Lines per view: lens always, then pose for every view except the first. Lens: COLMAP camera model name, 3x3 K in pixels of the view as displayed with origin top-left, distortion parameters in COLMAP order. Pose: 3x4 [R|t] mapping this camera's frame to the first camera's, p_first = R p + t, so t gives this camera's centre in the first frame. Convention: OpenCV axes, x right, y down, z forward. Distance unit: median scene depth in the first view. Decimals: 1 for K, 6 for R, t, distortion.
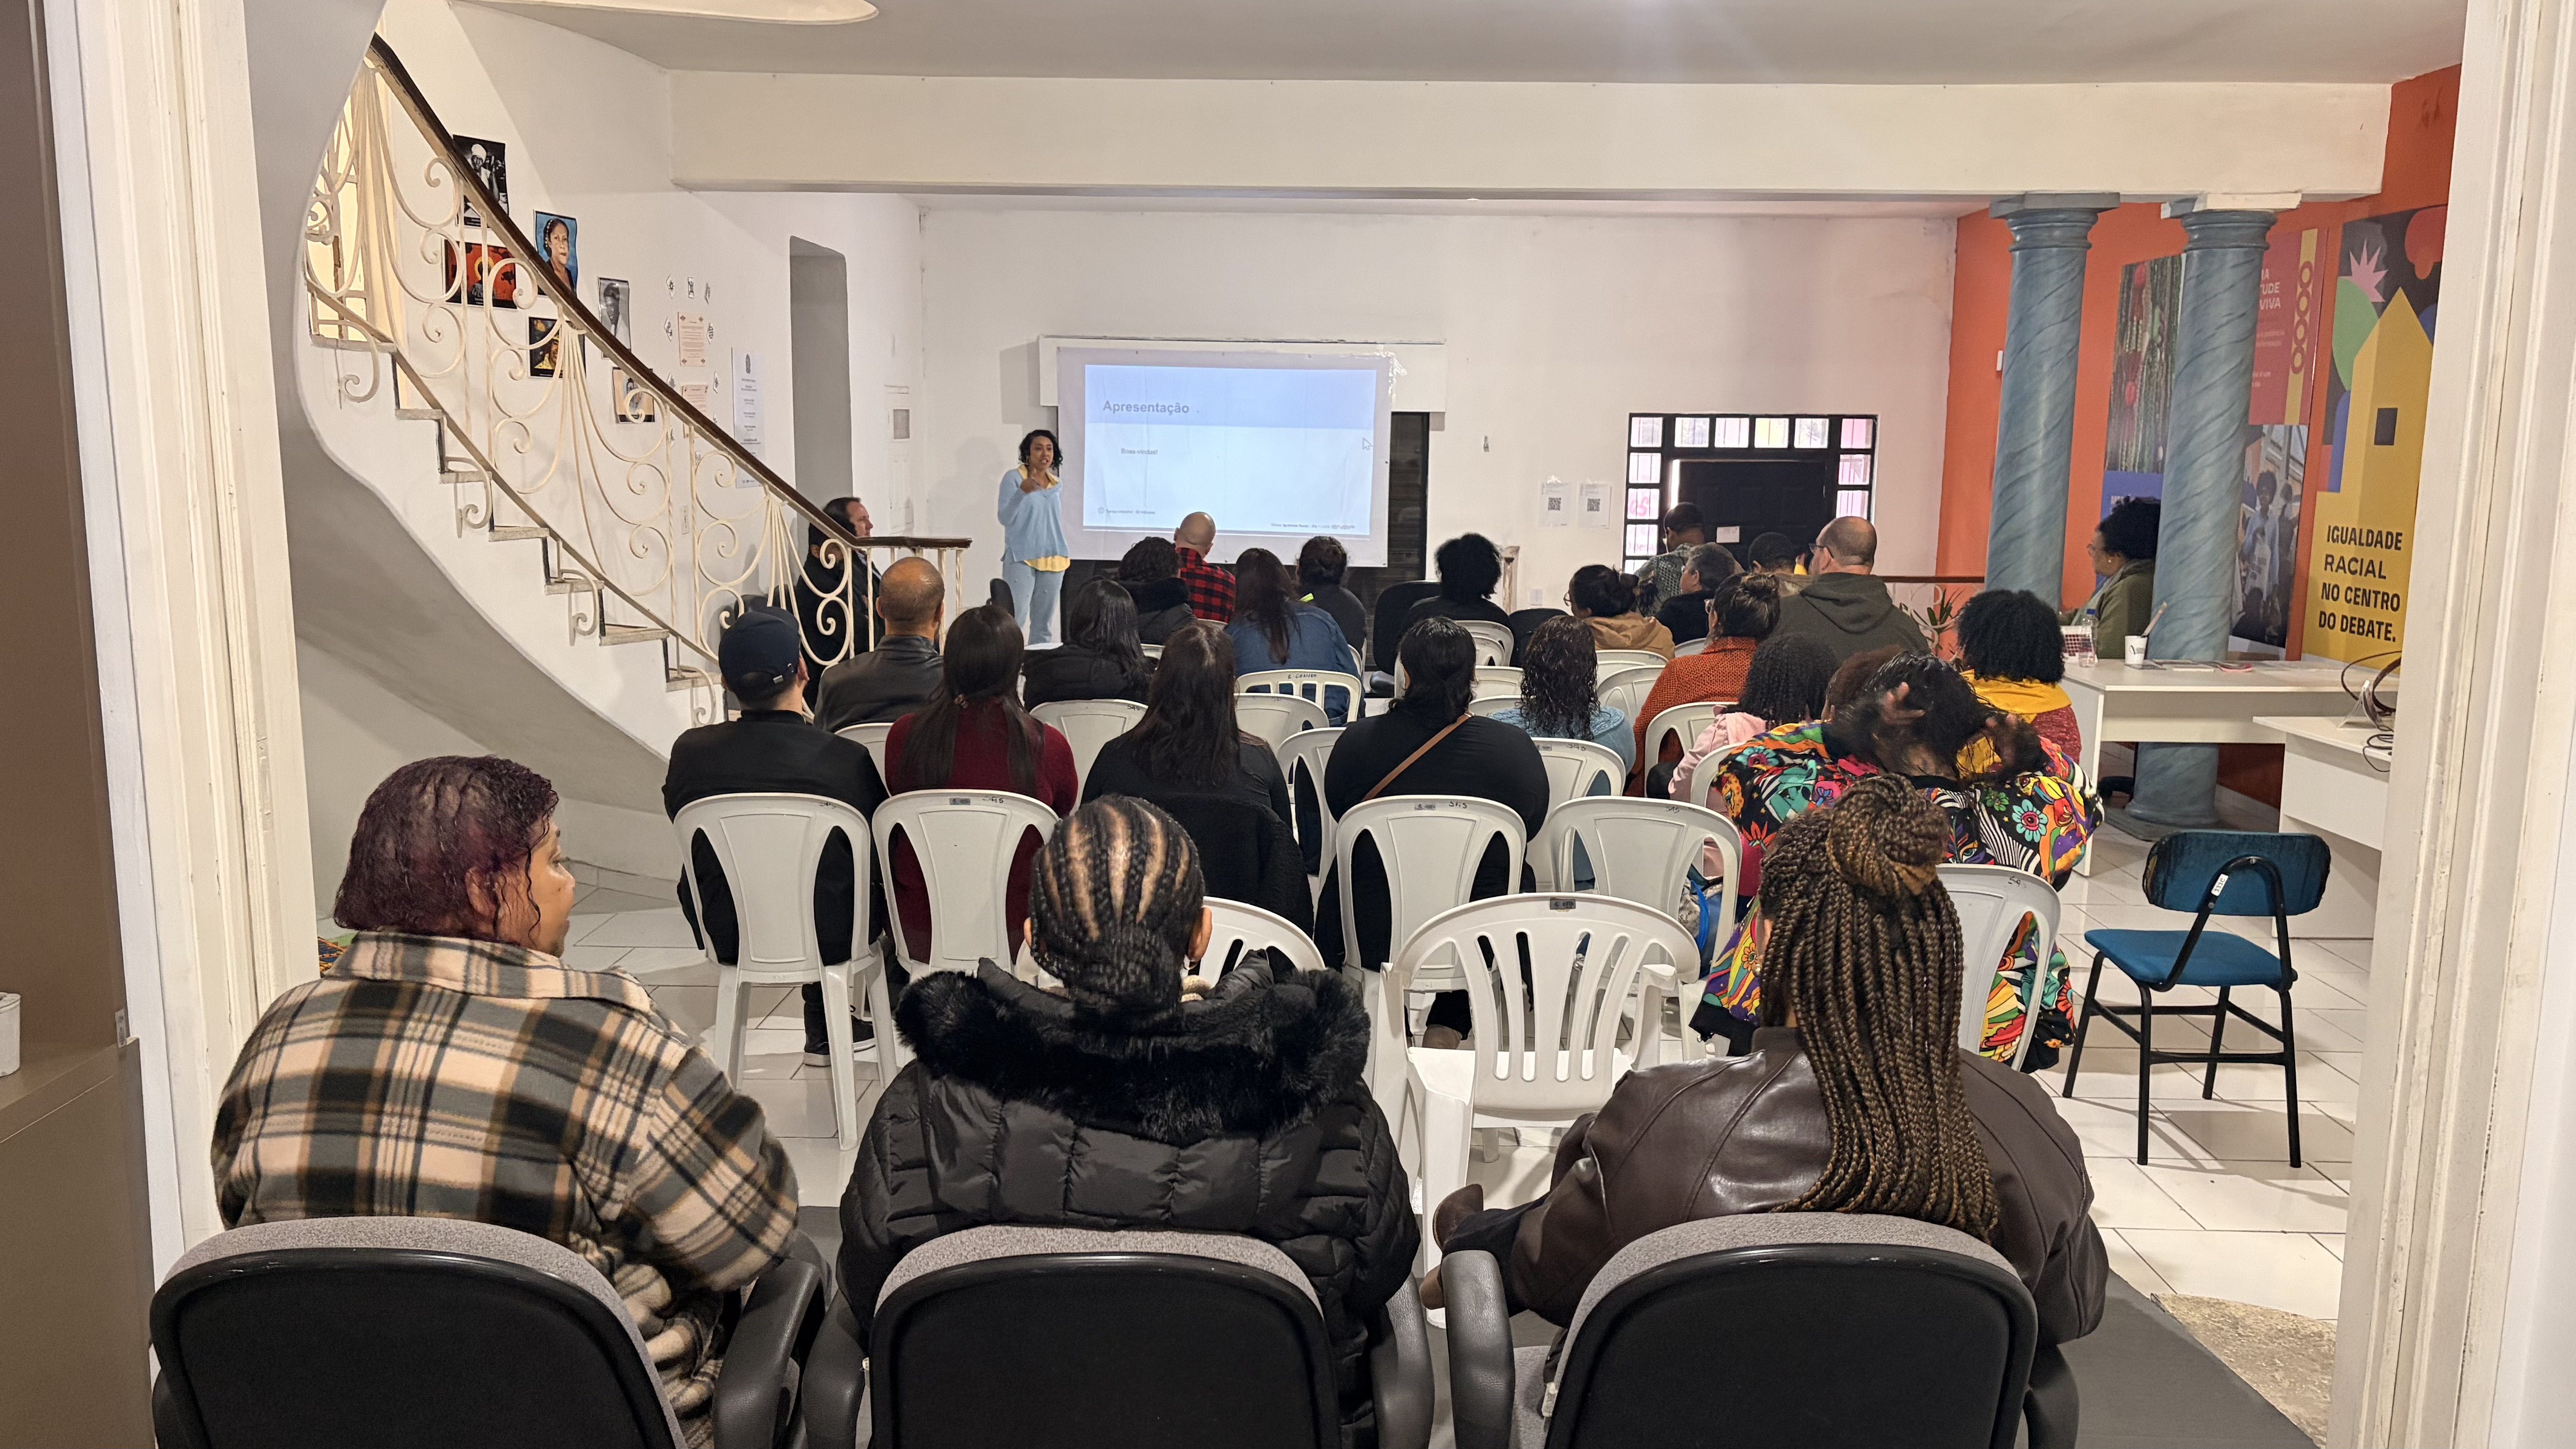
lens RADIAL K [[1907.3, 0, 1242.4], [0, 1907.3, 724.4], [0, 0, 1]] dist [0.034492, -0.001097]
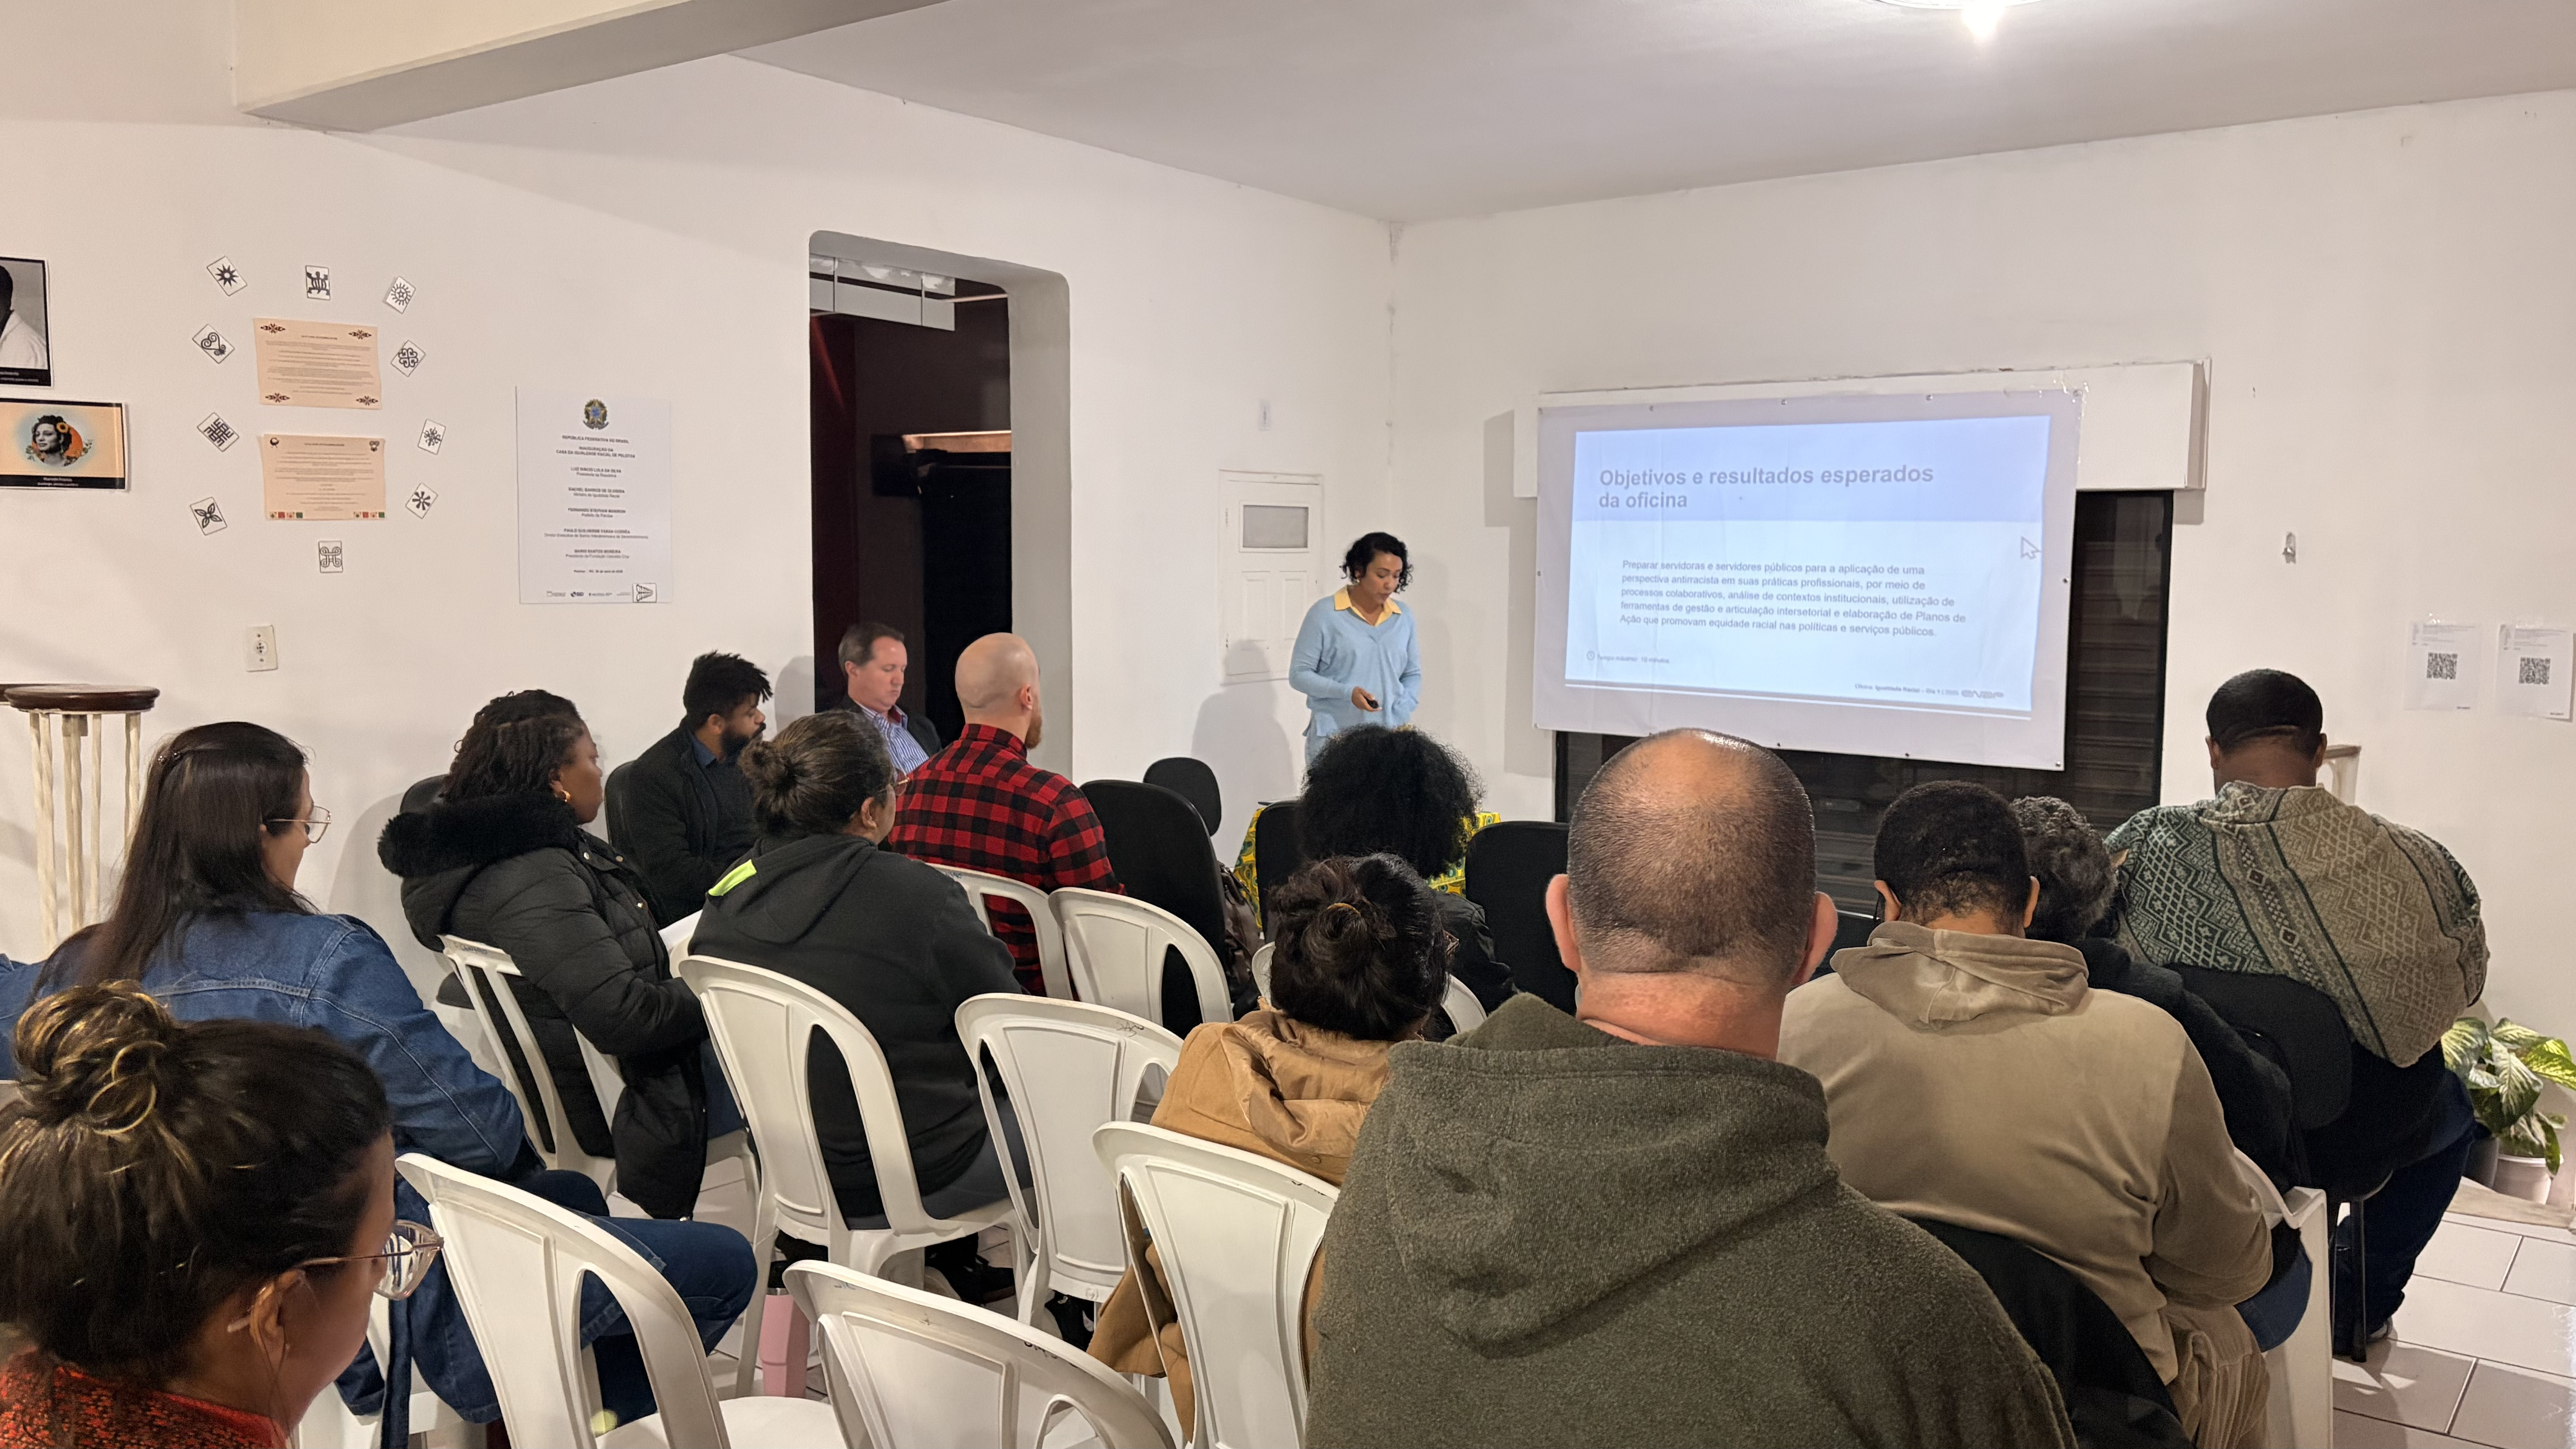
lens RADIAL K [[1907.3, 0, 1242.4], [0, 1907.3, 724.4], [0, 0, 1]] dist [0.034492, -0.001097]
pose [[0.808790, 0.045726, -0.586317, 0.216115], [-0.089123, 0.994988, -0.045343, -0.052097], [0.581305, 0.088927, 0.808812, 0.432547]]
